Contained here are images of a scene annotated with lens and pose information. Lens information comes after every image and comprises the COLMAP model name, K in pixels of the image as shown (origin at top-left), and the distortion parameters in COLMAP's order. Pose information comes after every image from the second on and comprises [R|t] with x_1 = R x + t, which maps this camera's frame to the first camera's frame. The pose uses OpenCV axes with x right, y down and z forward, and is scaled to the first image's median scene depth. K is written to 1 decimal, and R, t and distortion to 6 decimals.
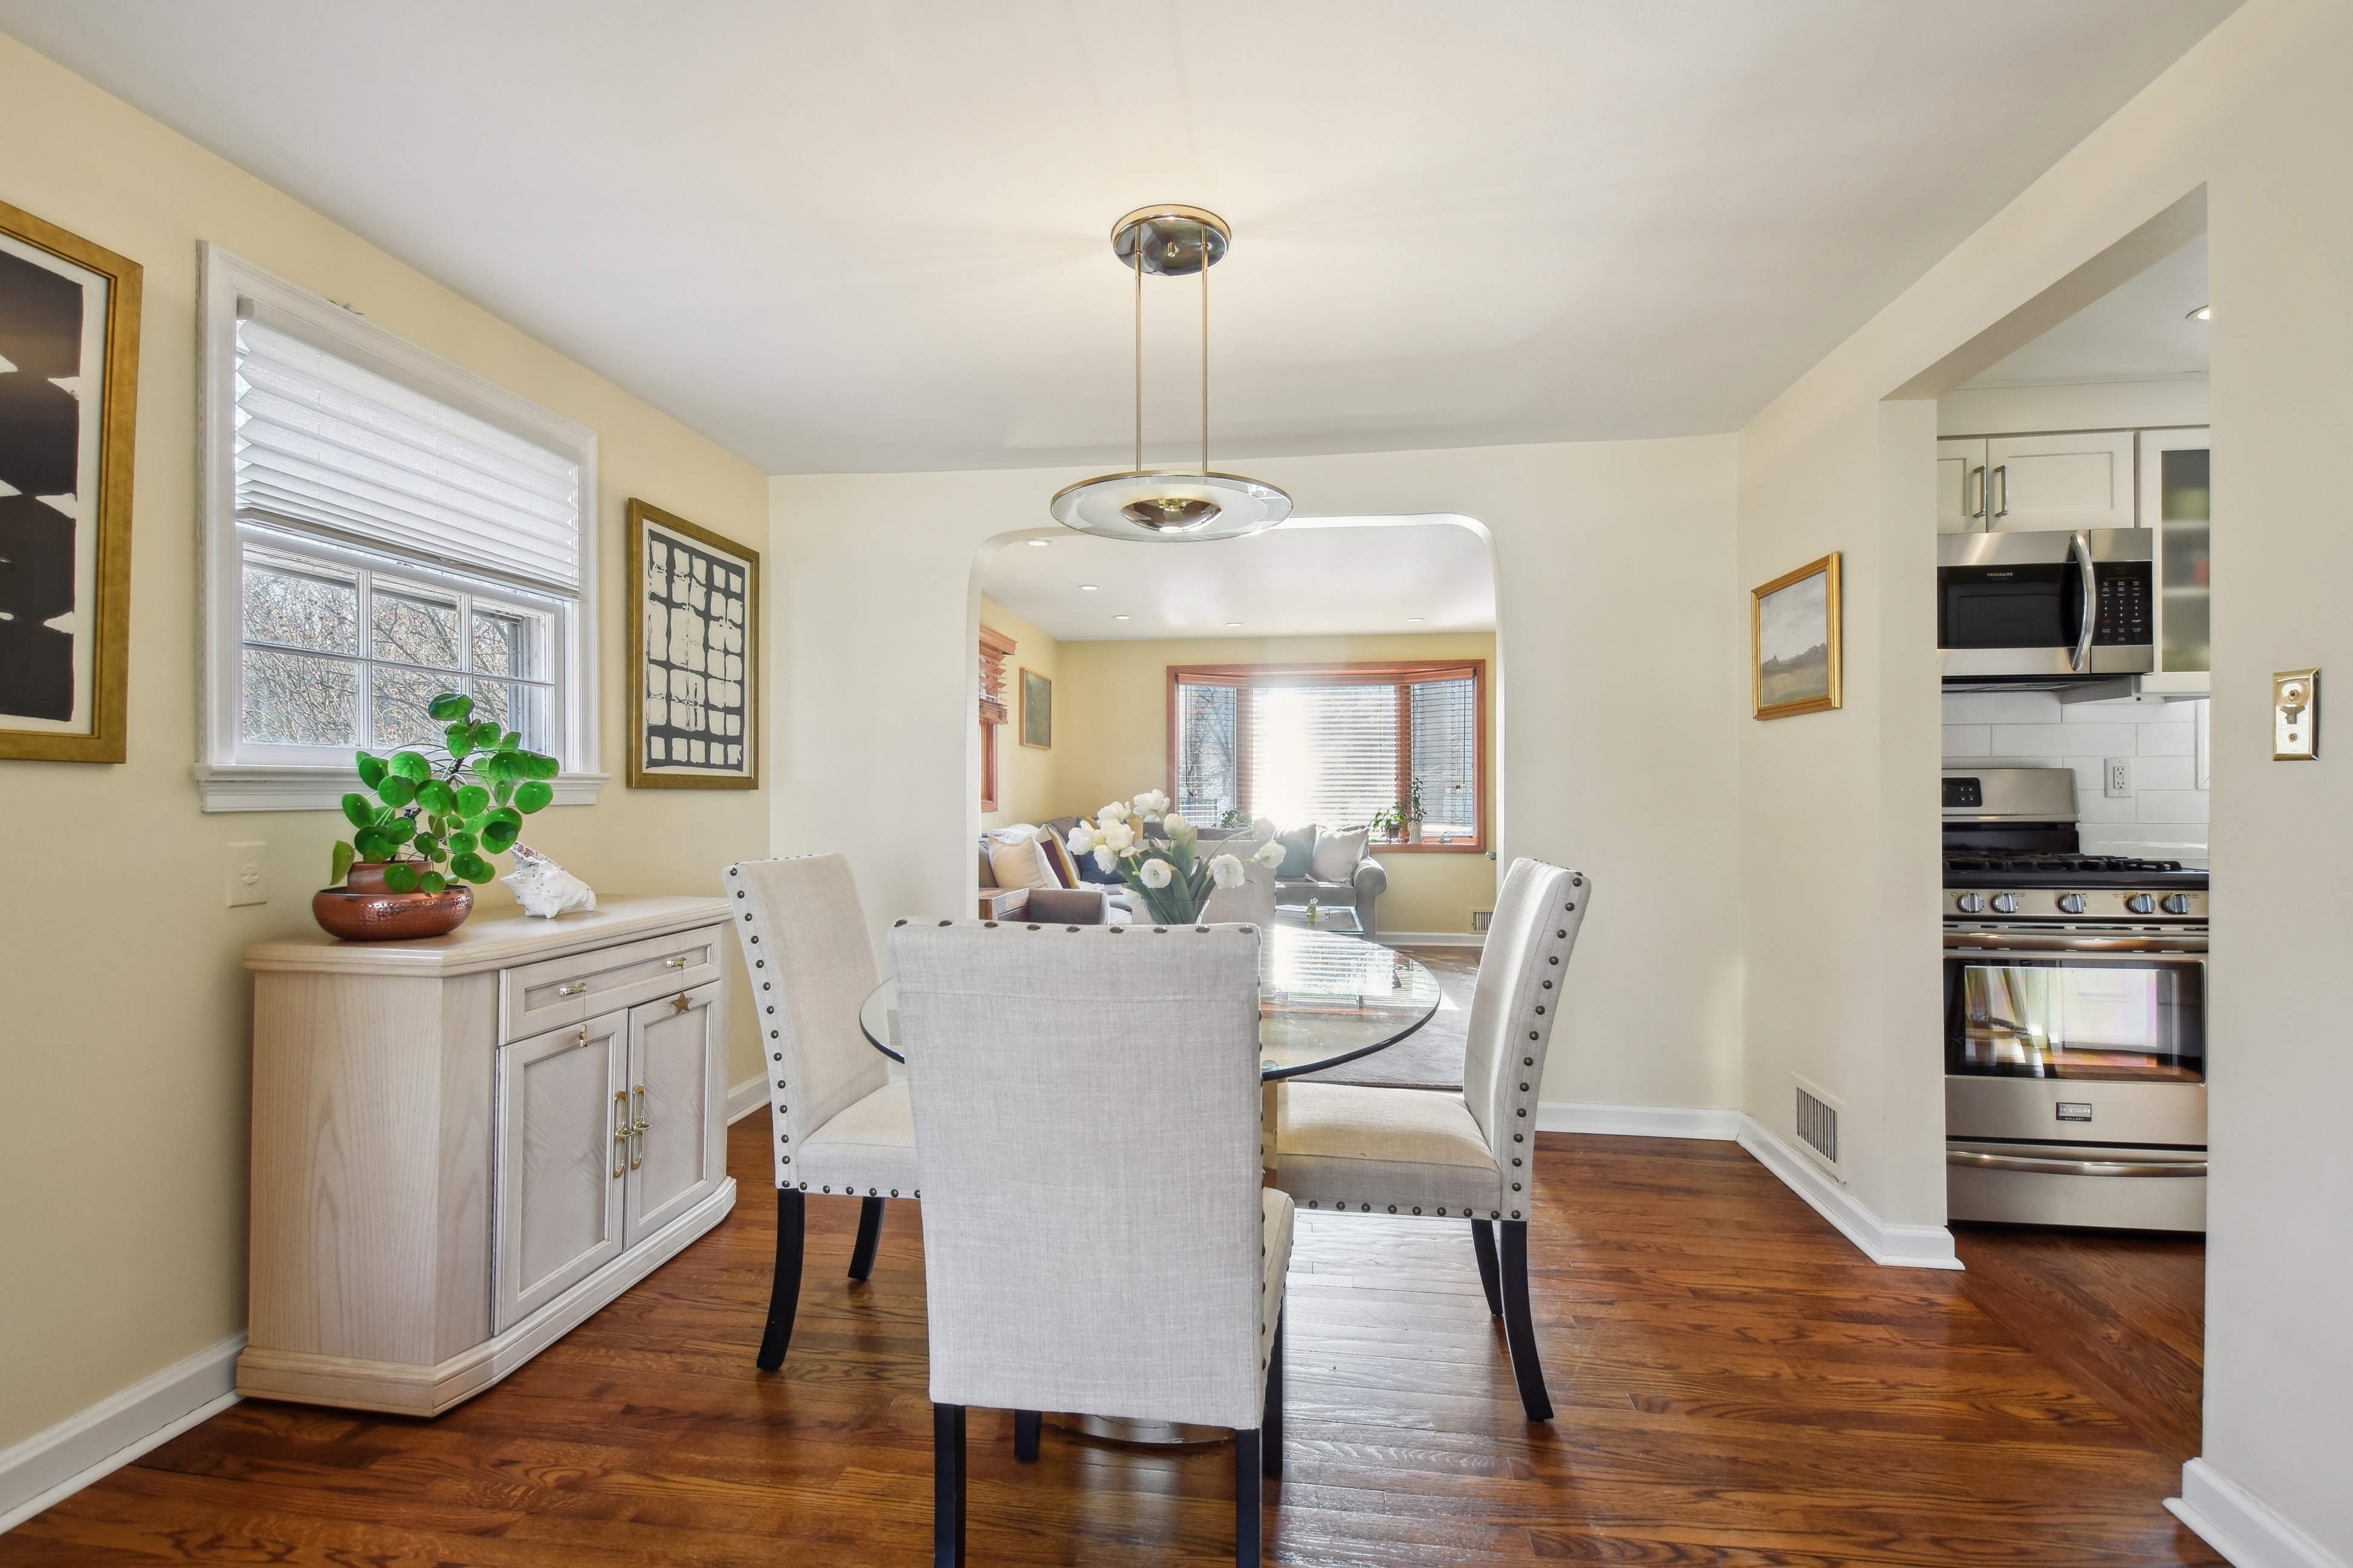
lens RADIAL K [[1050.4, 0, 1169.4], [0, 1050.4, 784.9], [0, 0, 1]] dist [0.002668, -0.000477]
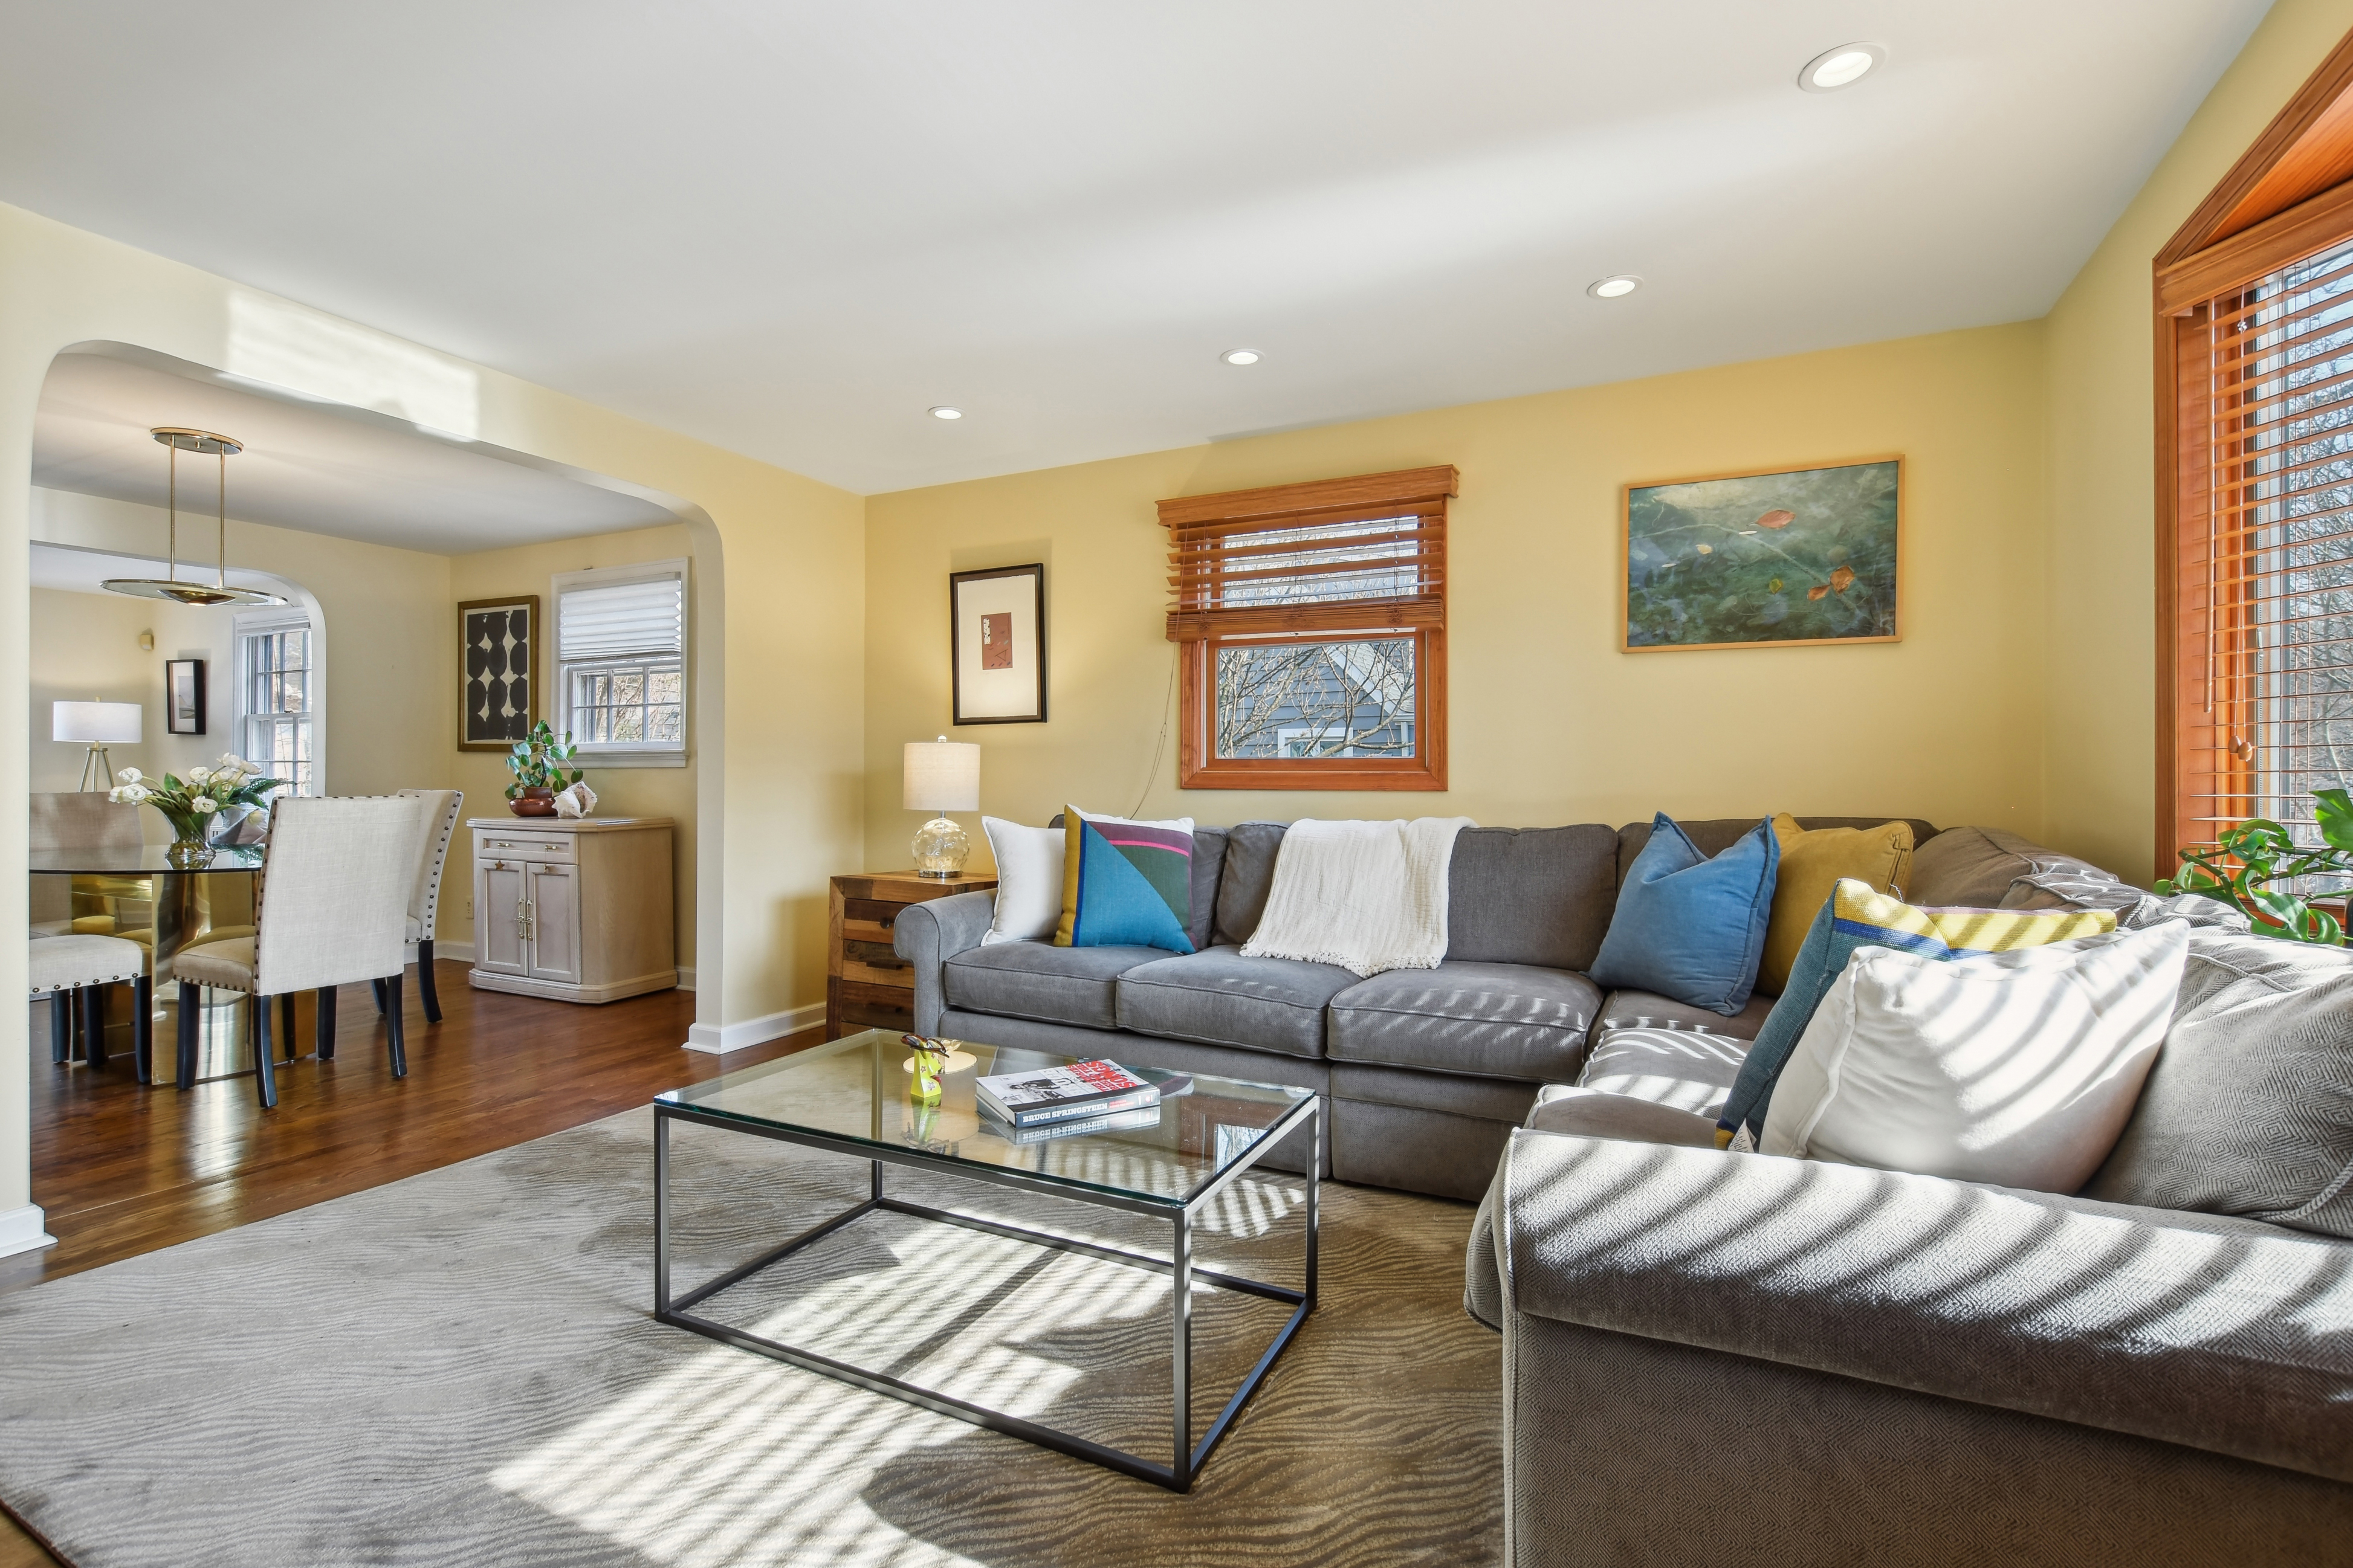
lens RADIAL K [[1065.7, 0, 1179.0], [0, 1065.7, 772.8], [0, 0, 1]] dist [0.006791, 0.000265]
pose [[-0.311934, -0.001697, -0.950102, 0.833010], [0.004521, 0.999984, -0.003271, 0.034655], [0.950093, -0.005316, -0.311921, 2.173836]]
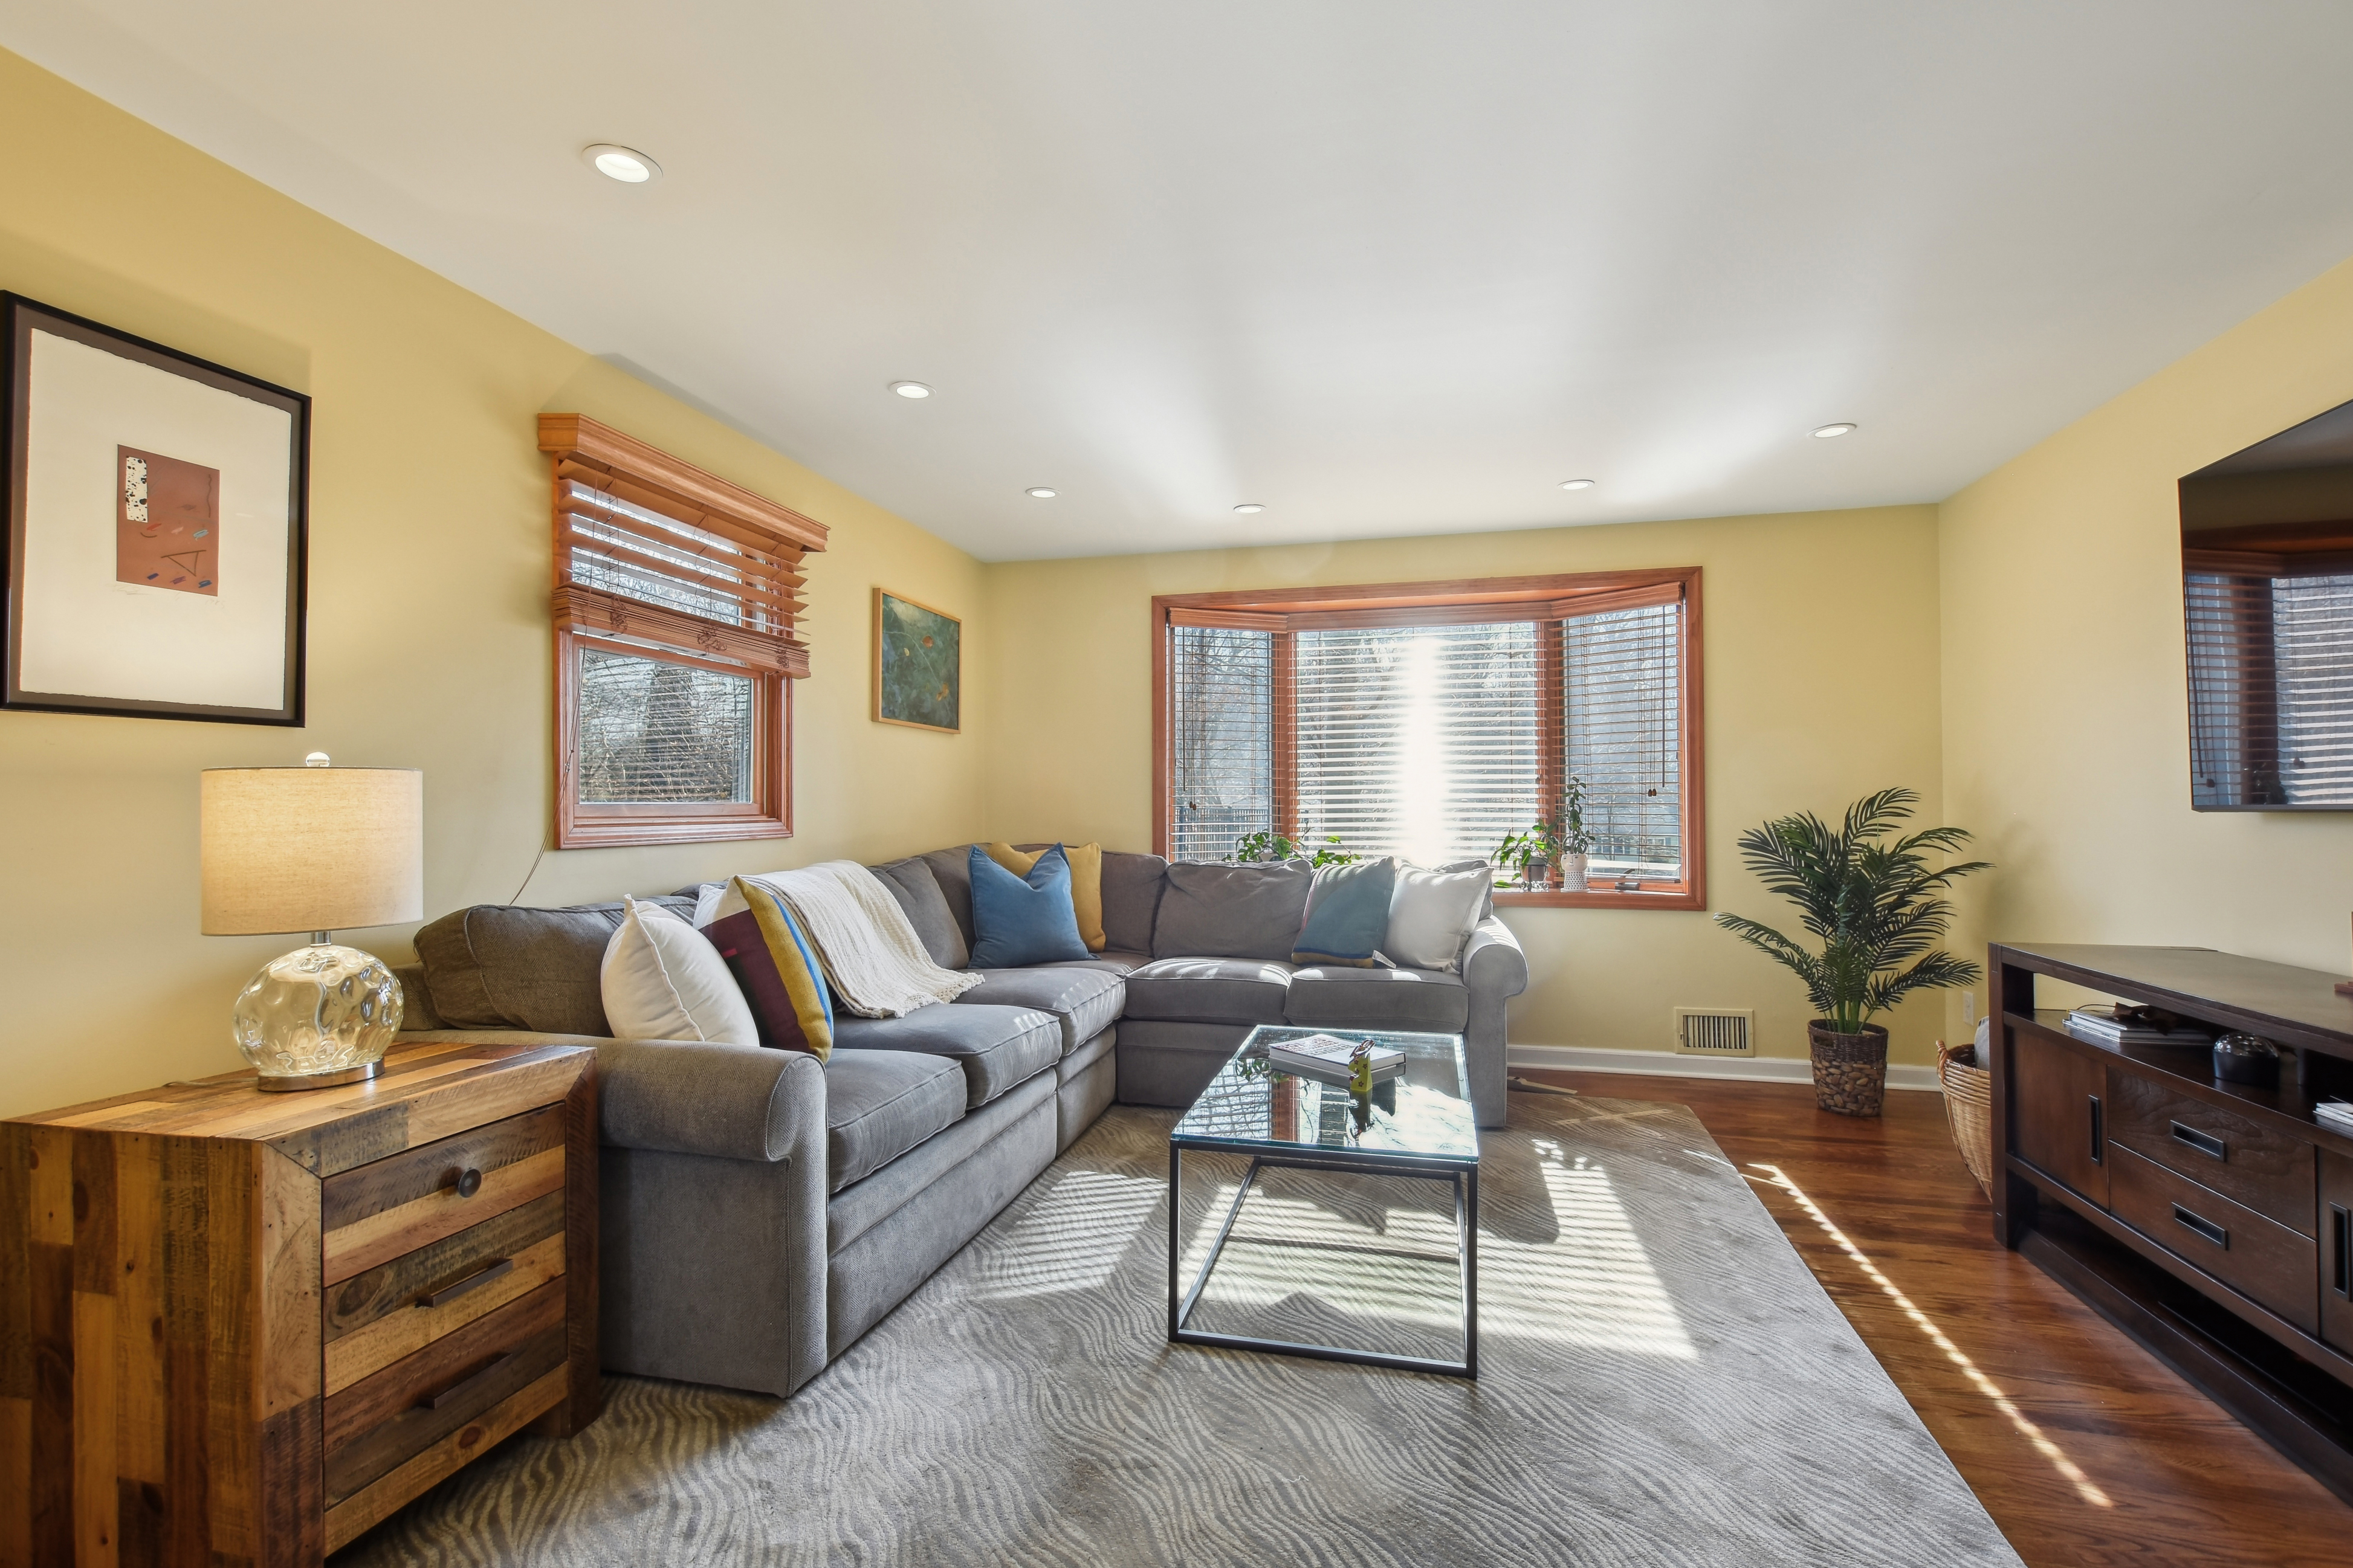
lens RADIAL K [[1059.2, 0, 1176.5], [0, 1059.2, 784.0], [0, 0, 1]] dist [0.002227, -0.000586]
pose [[0.994672, -0.003060, -0.103049, 0.190793], [0.001929, 0.999937, -0.011069, 0.007868], [0.103076, 0.010811, 0.994615, 0.986370]]
